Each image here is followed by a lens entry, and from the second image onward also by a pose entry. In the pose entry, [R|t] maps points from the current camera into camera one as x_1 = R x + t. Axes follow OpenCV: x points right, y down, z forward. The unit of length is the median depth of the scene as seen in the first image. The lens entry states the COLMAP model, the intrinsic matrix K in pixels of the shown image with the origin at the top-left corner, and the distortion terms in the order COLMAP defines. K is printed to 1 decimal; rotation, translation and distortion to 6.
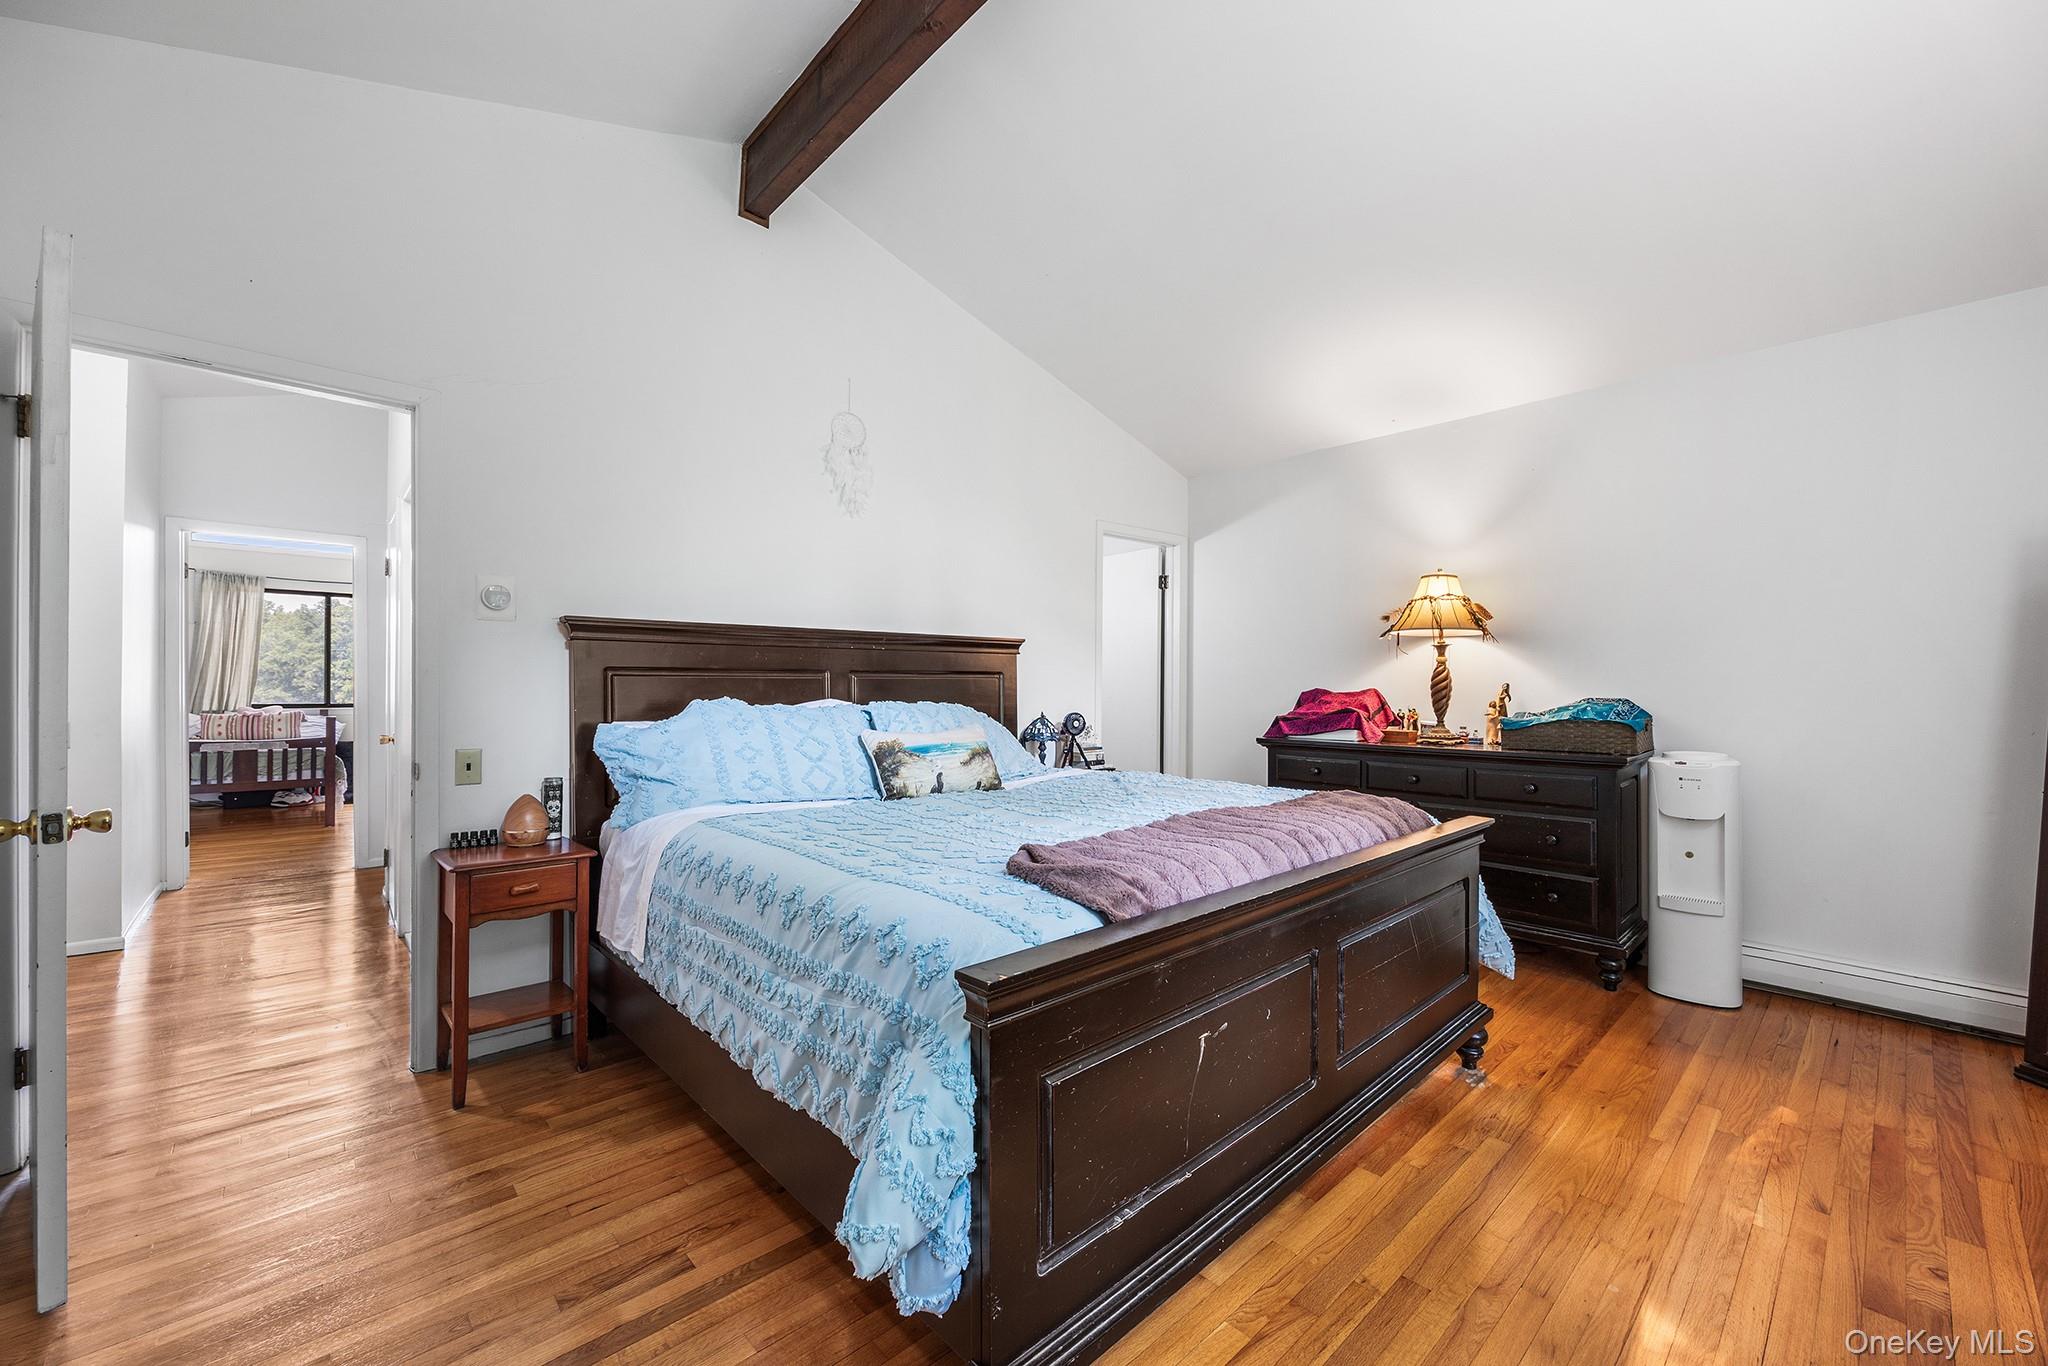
lens RADIAL K [[795.7, 0, 1032.1], [0, 795.7, 665.5], [0, 0, 1]] dist [-0.002641, -0.000066]
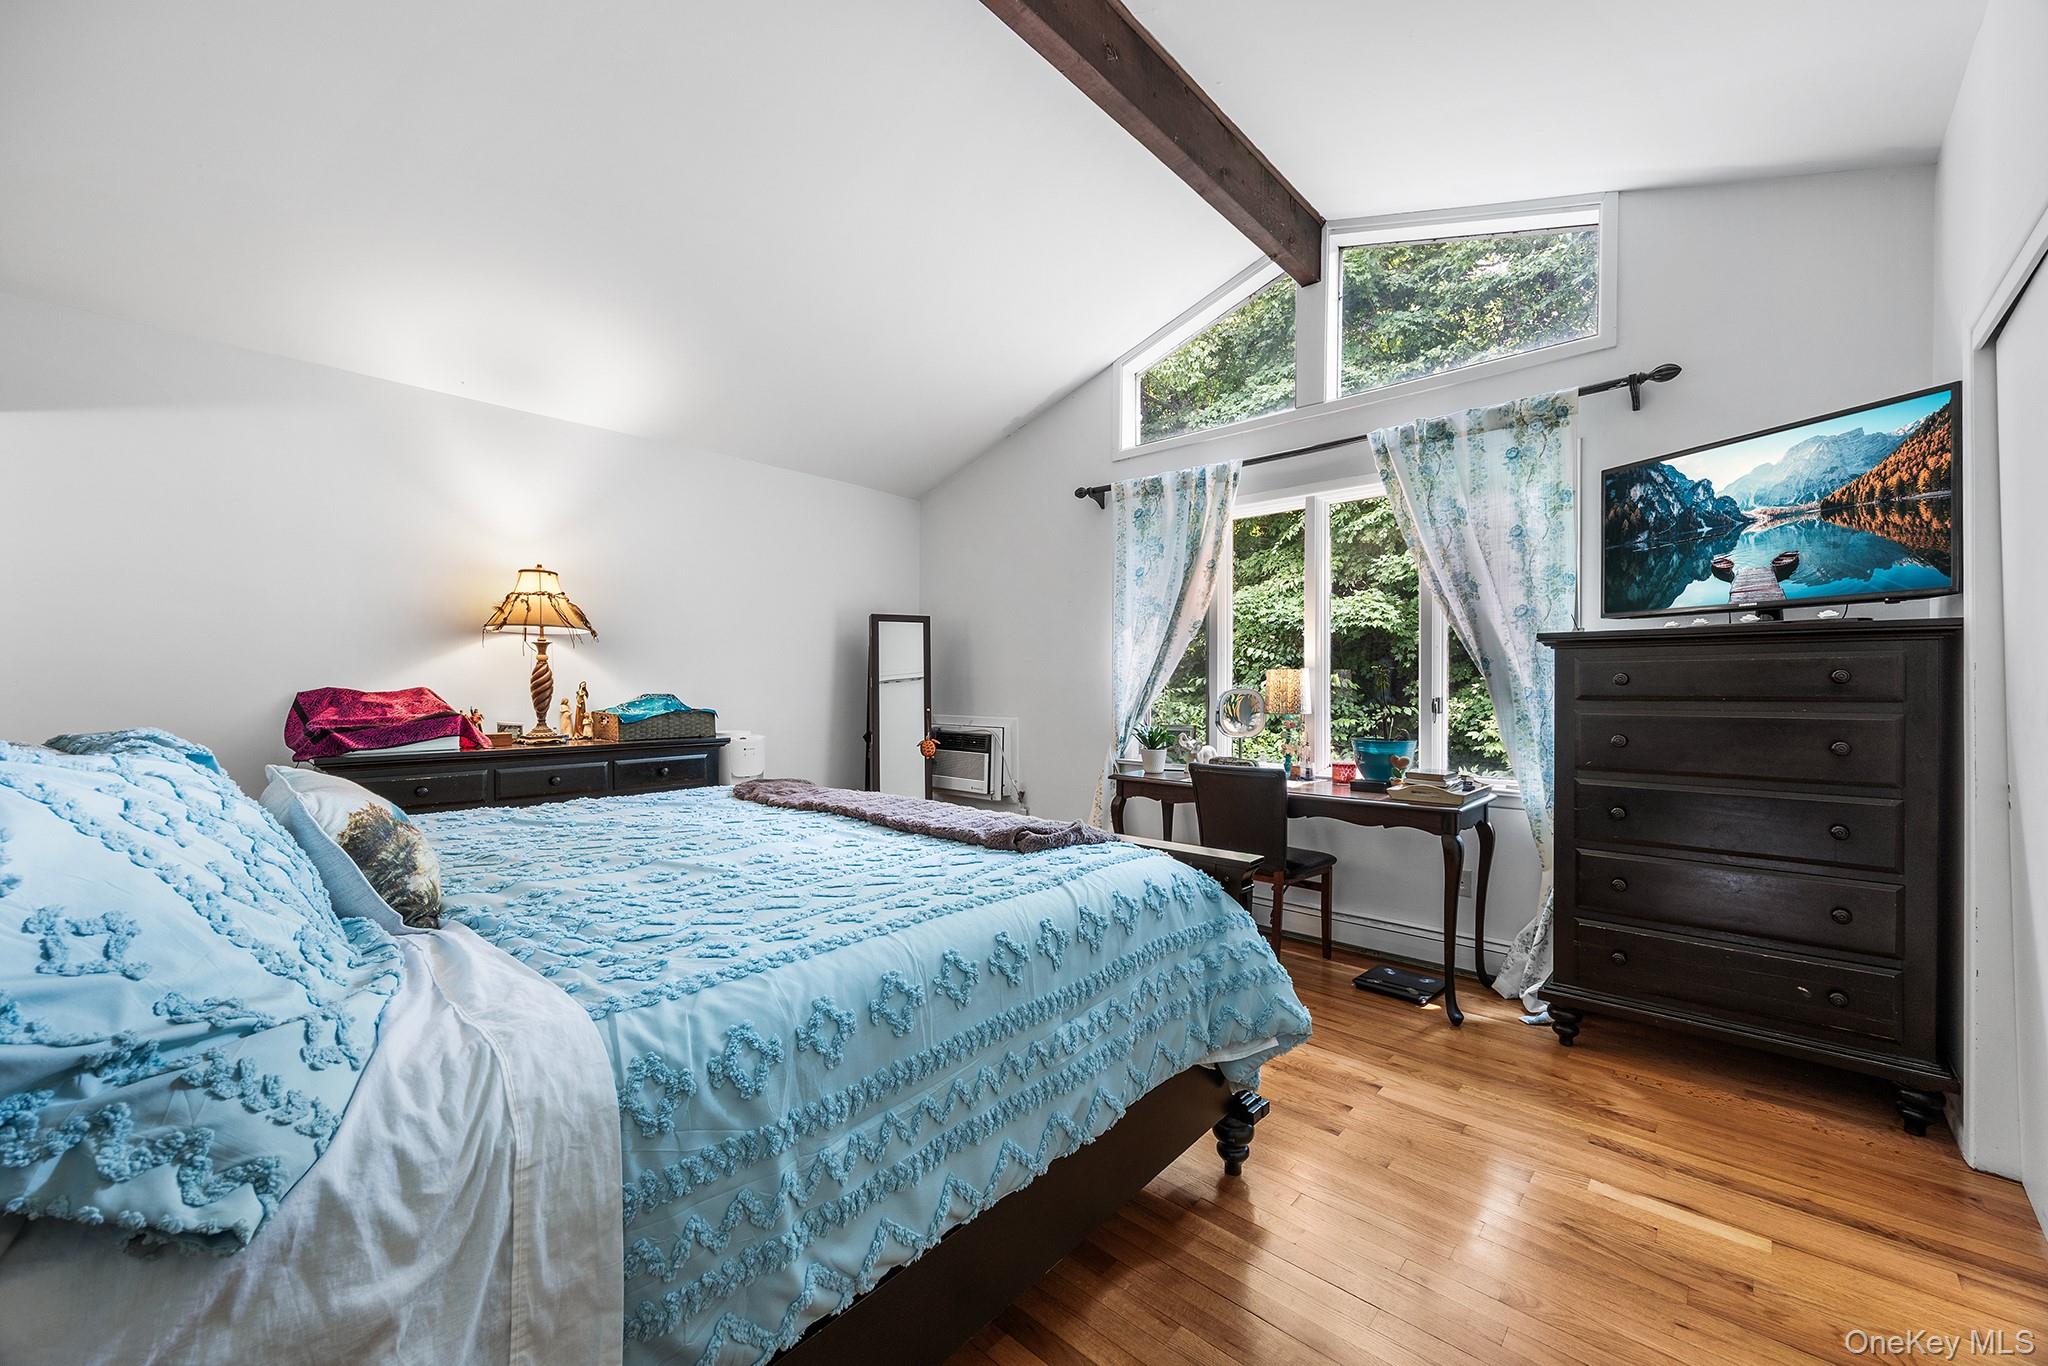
lens RADIAL K [[795.7, 0, 1032.1], [0, 795.7, 665.5], [0, 0, 1]] dist [-0.002641, -0.000066]
pose [[-0.093386, 0.020889, 0.995411, -0.514113], [-0.028133, 0.999325, -0.023610, 0.008124], [-0.995232, -0.030208, -0.092736, 0.490701]]
